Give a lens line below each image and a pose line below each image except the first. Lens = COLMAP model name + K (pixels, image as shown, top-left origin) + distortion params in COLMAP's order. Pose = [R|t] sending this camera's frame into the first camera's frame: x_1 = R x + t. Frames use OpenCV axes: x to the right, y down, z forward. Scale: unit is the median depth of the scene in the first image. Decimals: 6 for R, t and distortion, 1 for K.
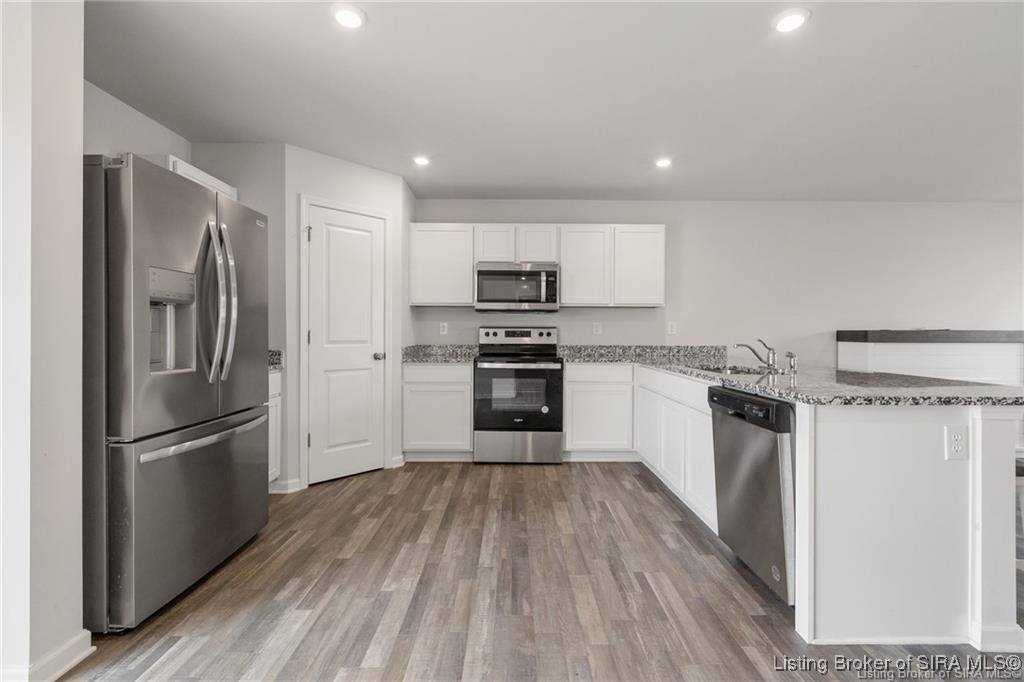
lens RADIAL K [[456.9, 0, 512.0], [0, 456.9, 352.4], [0, 0, 1]] dist [-0.001003, -0.000511]
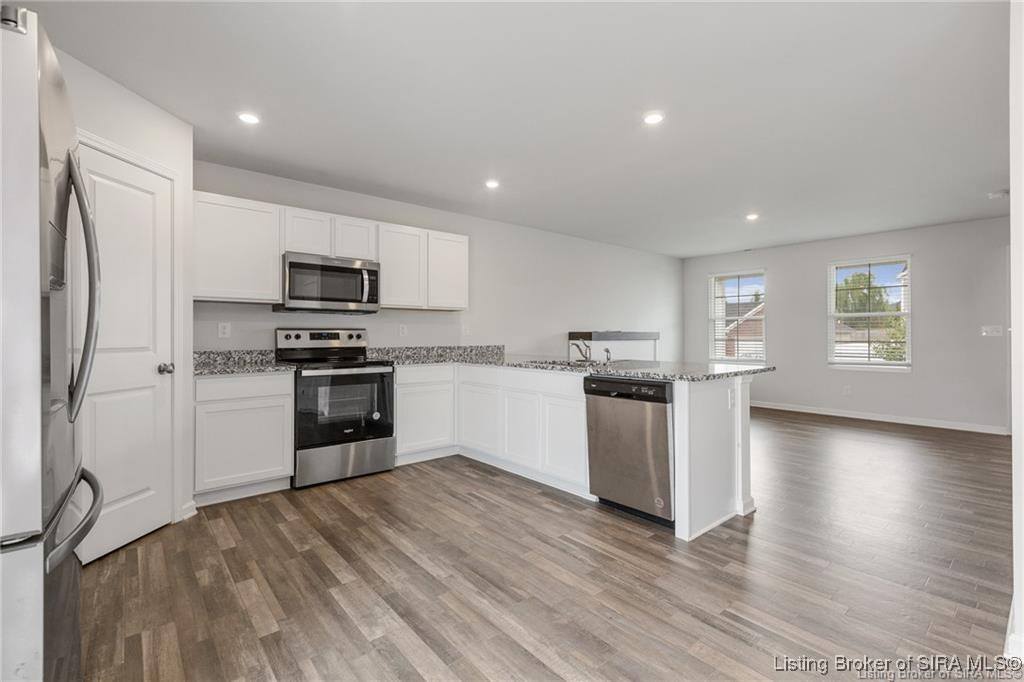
lens RADIAL K [[456.9, 0, 515.5], [0, 456.9, 350.6], [0, 0, 1]] dist [-0.001003, -0.000511]
pose [[0.763487, -0.026199, 0.645292, -0.321127], [0.030695, 0.999520, 0.004263, -0.005522], [-0.645094, 0.016553, 0.763924, 0.090737]]
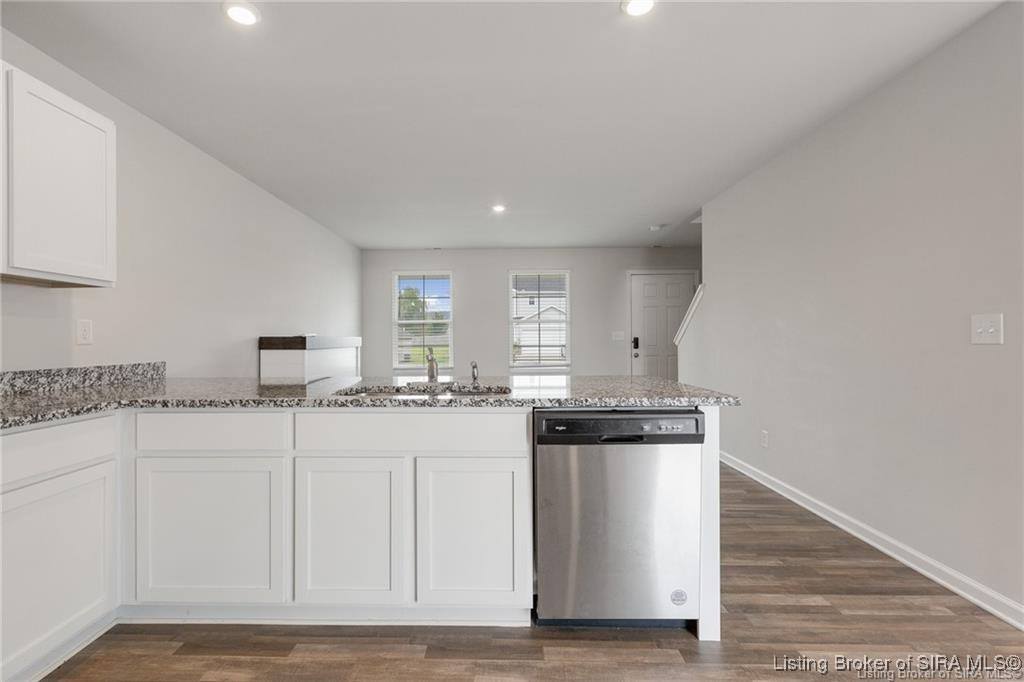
lens RADIAL K [[473.8, 0, 488.5], [0, 473.8, 345.2], [0, 0, 1]] dist [0.000797, 0.000279]
pose [[0.034839, -0.015623, 0.999271, -0.181883], [0.049910, 0.998657, 0.013873, -0.027660], [-0.998146, 0.049390, 0.035572, 0.635134]]
